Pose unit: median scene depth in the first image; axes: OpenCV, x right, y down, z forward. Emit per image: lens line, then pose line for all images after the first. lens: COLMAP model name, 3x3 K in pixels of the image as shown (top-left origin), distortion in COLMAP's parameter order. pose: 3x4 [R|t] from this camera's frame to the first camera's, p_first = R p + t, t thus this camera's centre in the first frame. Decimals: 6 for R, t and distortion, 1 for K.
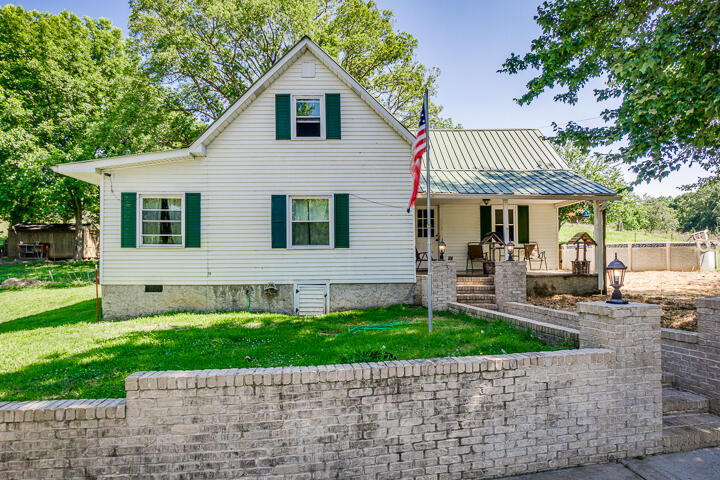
lens RADIAL K [[451.3, 0, 386.6], [0, 451.3, 260.9], [0, 0, 1]] dist [-0.000235, -0.000510]
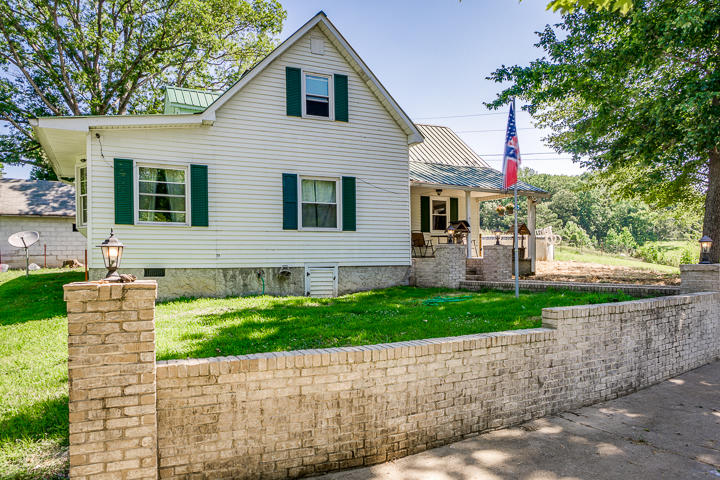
lens RADIAL K [[506.8, 0, 359.1], [0, 506.8, 275.3], [0, 0, 1]] dist [-0.008702, -0.001597]
pose [[0.915674, -0.010803, 0.401776, -0.538021], [-0.003065, 0.999422, 0.033856, 0.032271], [-0.401909, -0.032232, 0.915112, -0.049234]]
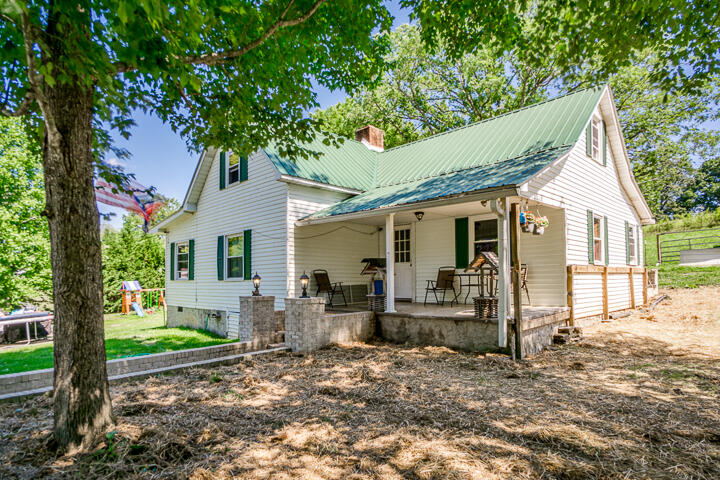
lens RADIAL K [[434.0, 0, 358.1], [0, 434.0, 266.7], [0, 0, 1]] dist [-0.001620, -0.000251]
pose [[0.653860, -0.024213, -0.756228, 0.867661], [0.010878, 0.999685, -0.022603, -0.034388], [0.756537, 0.006553, 0.653918, 0.521586]]
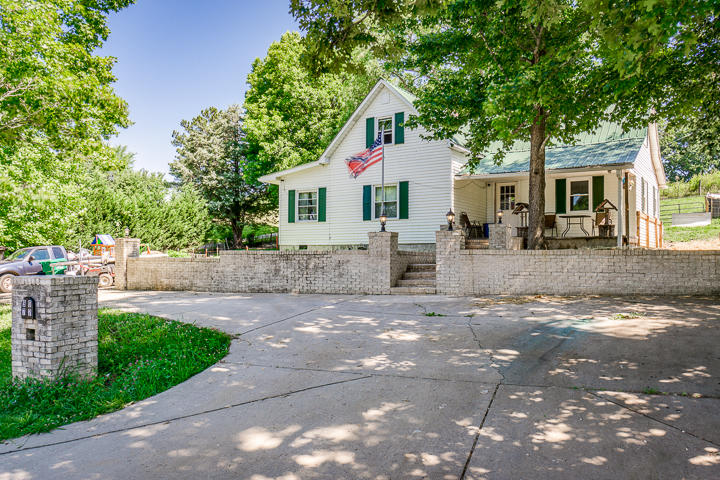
lens RADIAL K [[615.3, 0, 334.9], [0, 615.3, 250.4], [0, 0, 1]] dist [-0.006344, -0.001185]
pose [[0.784501, -0.000993, -0.620127, 0.946781], [-0.006394, 0.999933, -0.009690, 0.091878], [0.620095, 0.011567, 0.784441, -0.672195]]
